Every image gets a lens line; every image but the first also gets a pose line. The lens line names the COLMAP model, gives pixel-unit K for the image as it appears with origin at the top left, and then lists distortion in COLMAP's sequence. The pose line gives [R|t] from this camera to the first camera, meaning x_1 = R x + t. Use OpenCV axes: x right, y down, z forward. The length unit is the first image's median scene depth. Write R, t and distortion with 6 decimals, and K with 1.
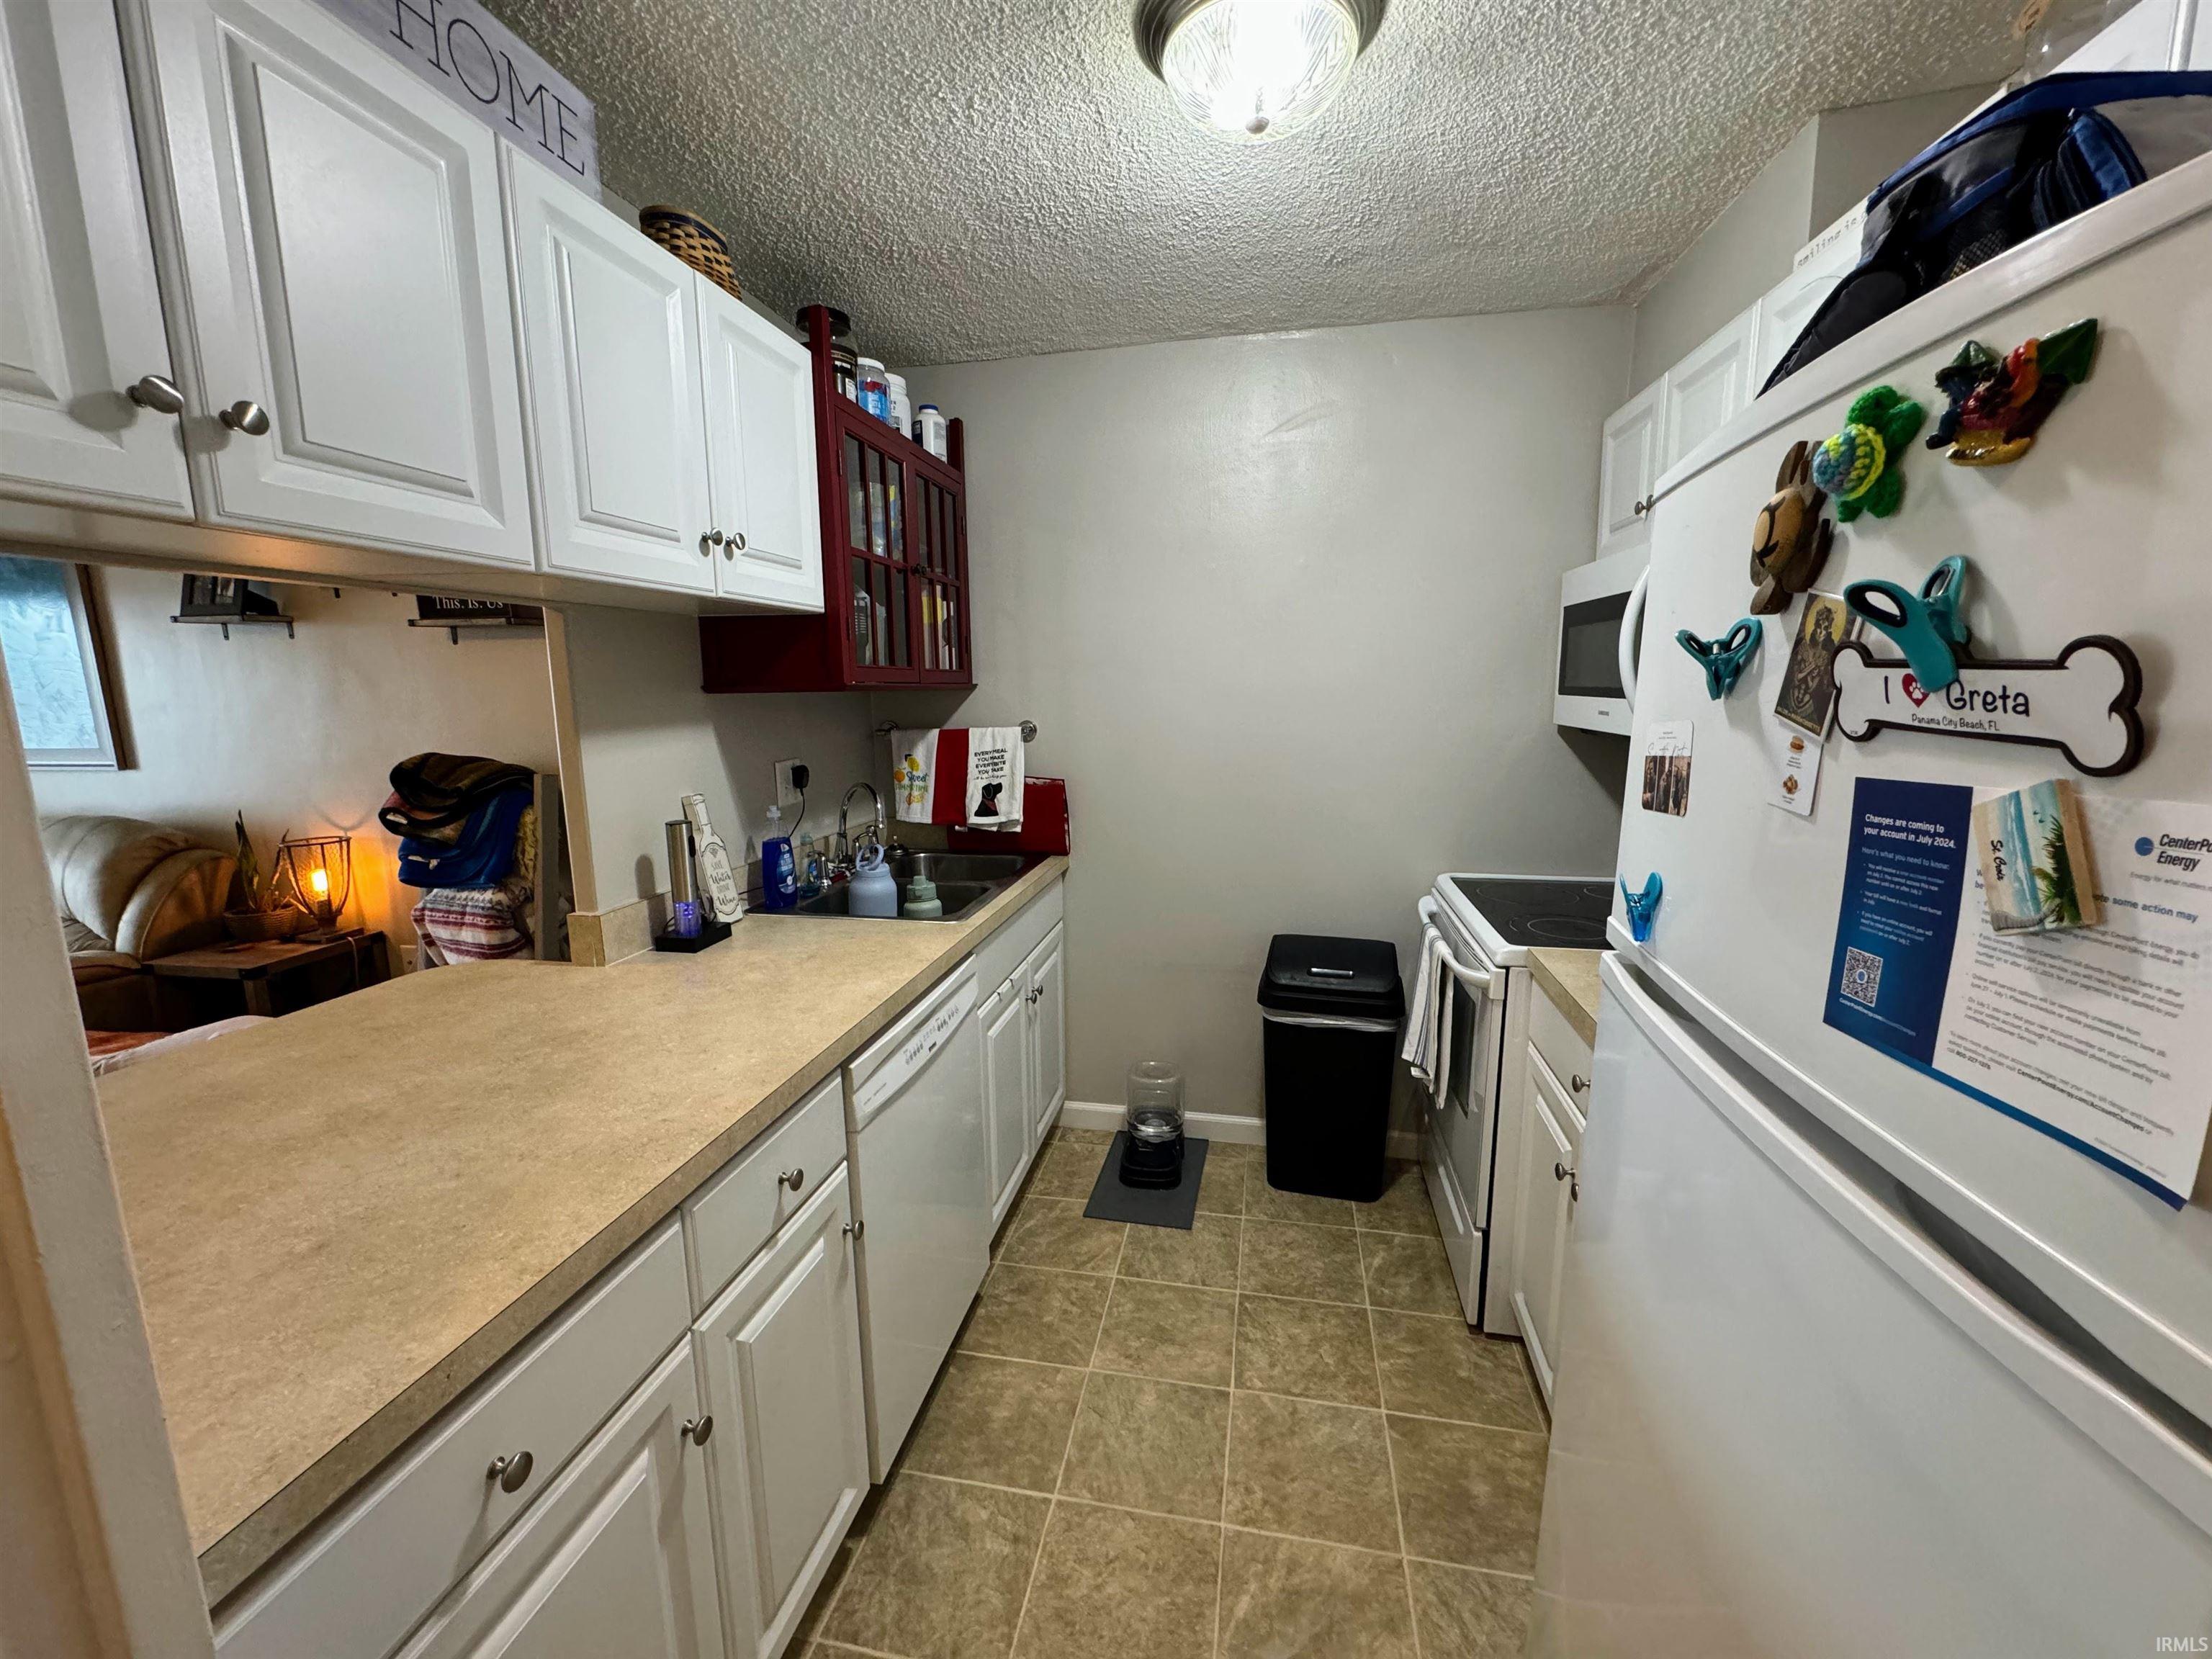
lens RADIAL K [[883.6, 0, 1102.6], [0, 883.6, 826.4], [0, 0, 1]] dist [0.000511, 0.000063]
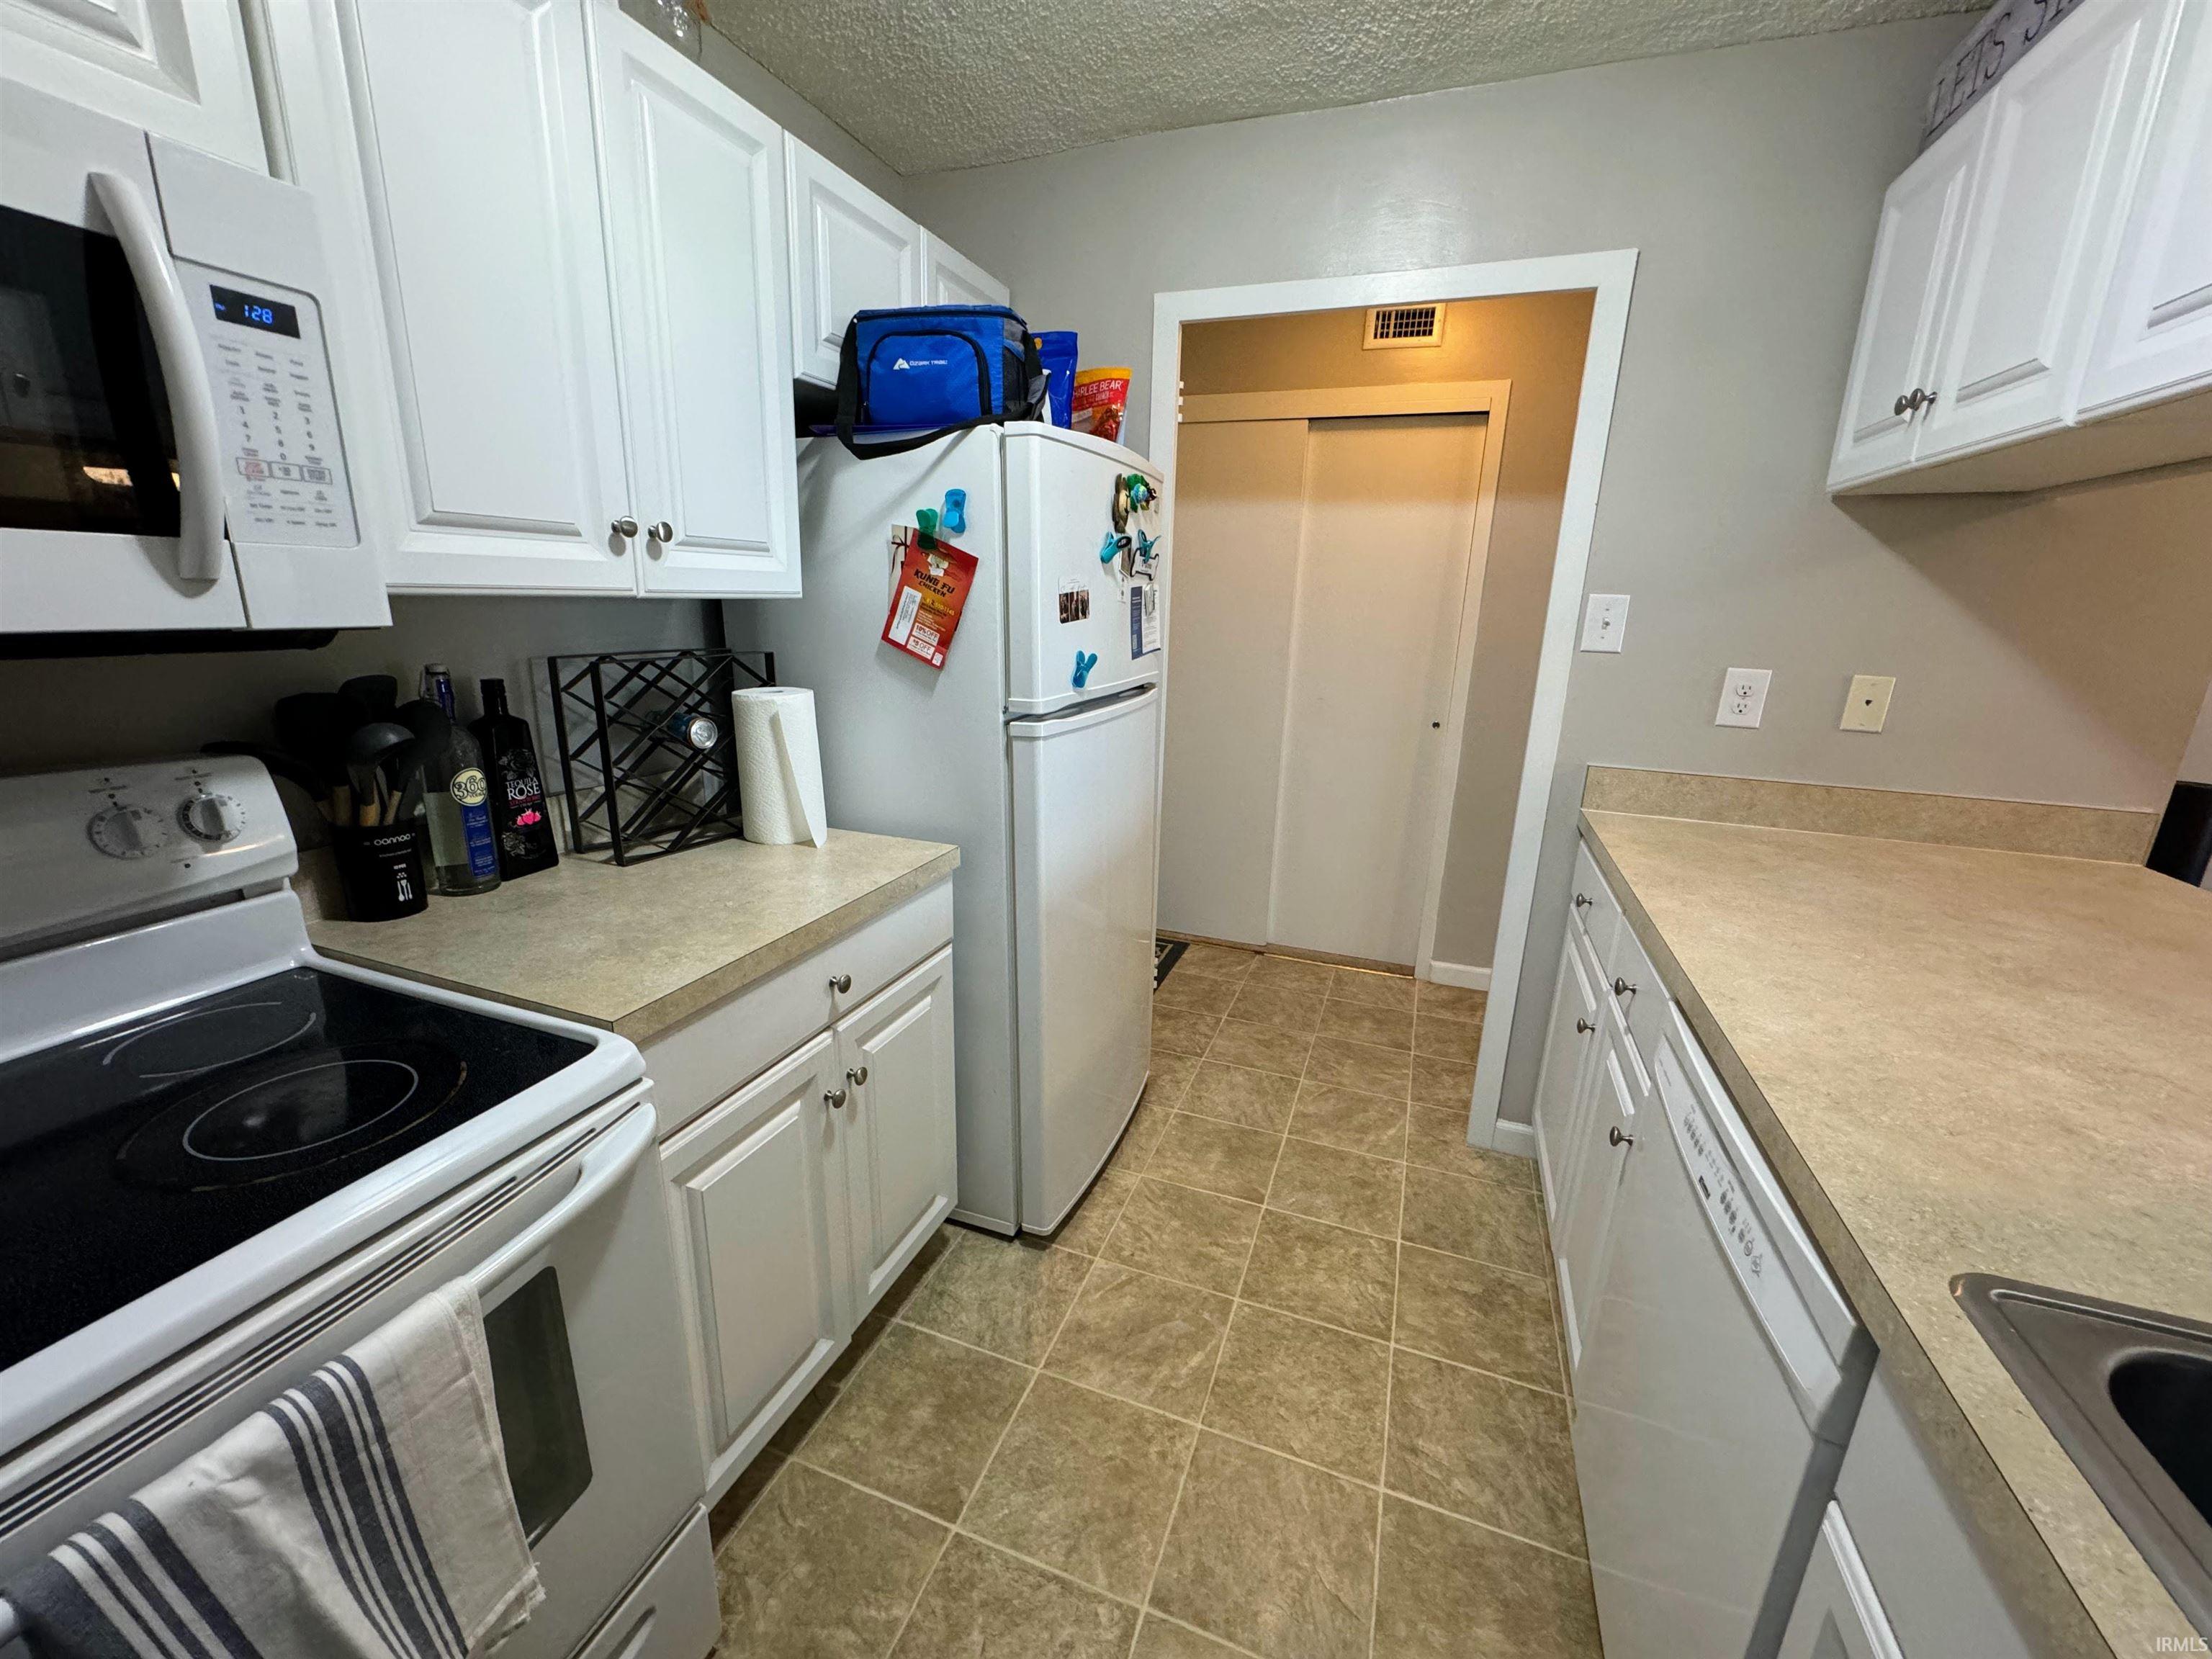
lens RADIAL K [[883.6, 0, 1107.3], [0, 883.6, 829.5], [0, 0, 1]] dist [0.000511, 0.000063]
pose [[-0.987037, -0.056709, 0.150141, 0.128714], [0.009320, 0.913664, 0.406364, -0.221117], [-0.160223, 0.402496, -0.901291, 1.658883]]
